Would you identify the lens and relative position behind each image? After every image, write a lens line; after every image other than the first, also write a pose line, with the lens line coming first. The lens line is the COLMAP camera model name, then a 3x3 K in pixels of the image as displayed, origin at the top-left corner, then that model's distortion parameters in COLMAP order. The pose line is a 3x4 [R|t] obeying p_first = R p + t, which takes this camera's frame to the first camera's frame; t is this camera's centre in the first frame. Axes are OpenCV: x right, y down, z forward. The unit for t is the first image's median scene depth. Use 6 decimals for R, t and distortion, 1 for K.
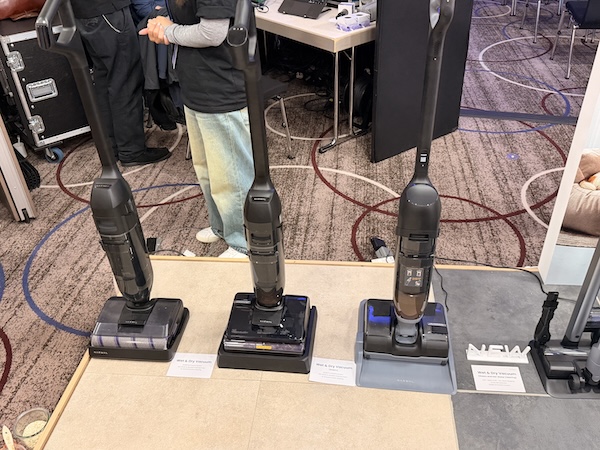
lens RADIAL K [[530.1, 0, 300.0], [0, 530.1, 225.0], [0, 0, 1]] dist [0.250990, -0.575040]
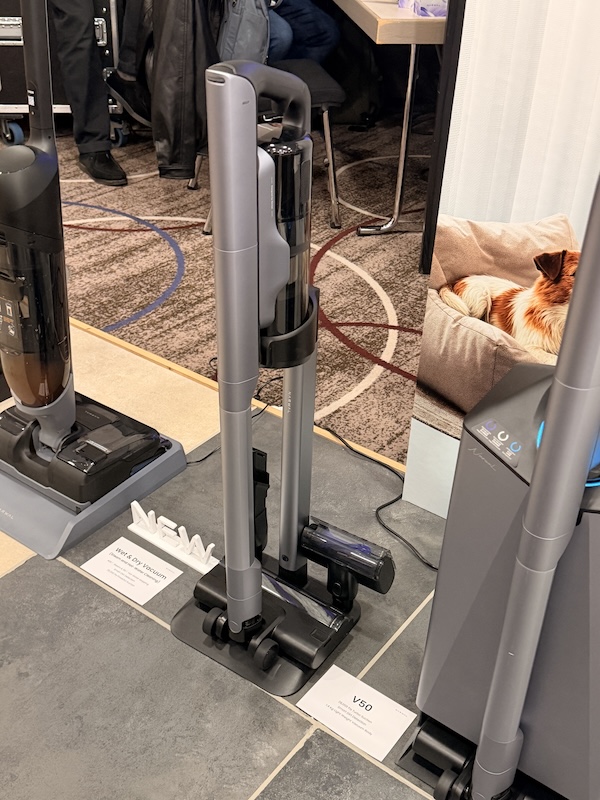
lens RADIAL K [[910.3, 0, 300.0], [0, 910.3, 400.0], [0, 0, 1]] dist [0.197132, -0.413971]
pose [[0.853343, 0.334303, -0.400060, 0.579232], [-0.352074, 0.935468, 0.030721, 0.026506], [0.384513, 0.114635, 0.915974, 0.146505]]
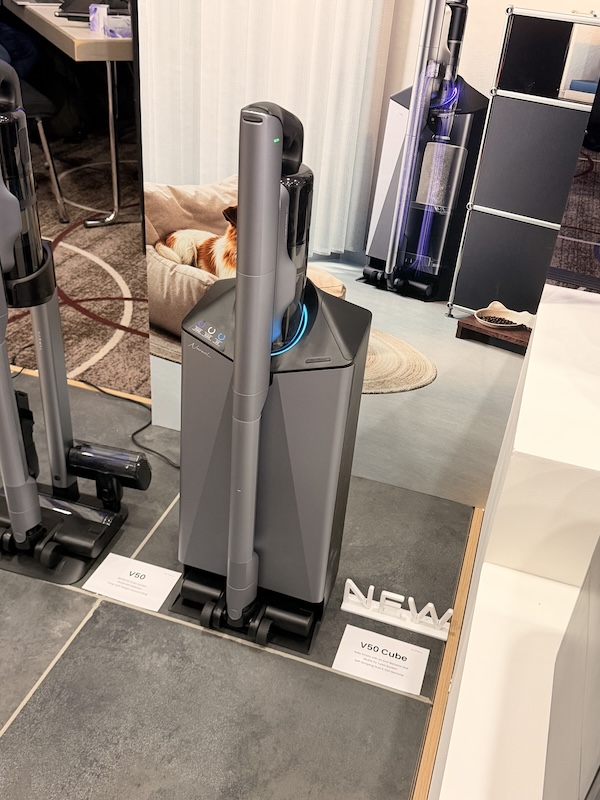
lens RADIAL K [[783.7, 0, 300.0], [0, 783.7, 400.0], [0, 0, 1]] dist [0.227444, -0.531782]
pose [[0.969723, 0.208633, -0.126923, 0.617411], [-0.215055, 0.975821, -0.039042, 0.069938], [0.115709, 0.065155, 0.991144, 0.102367]]
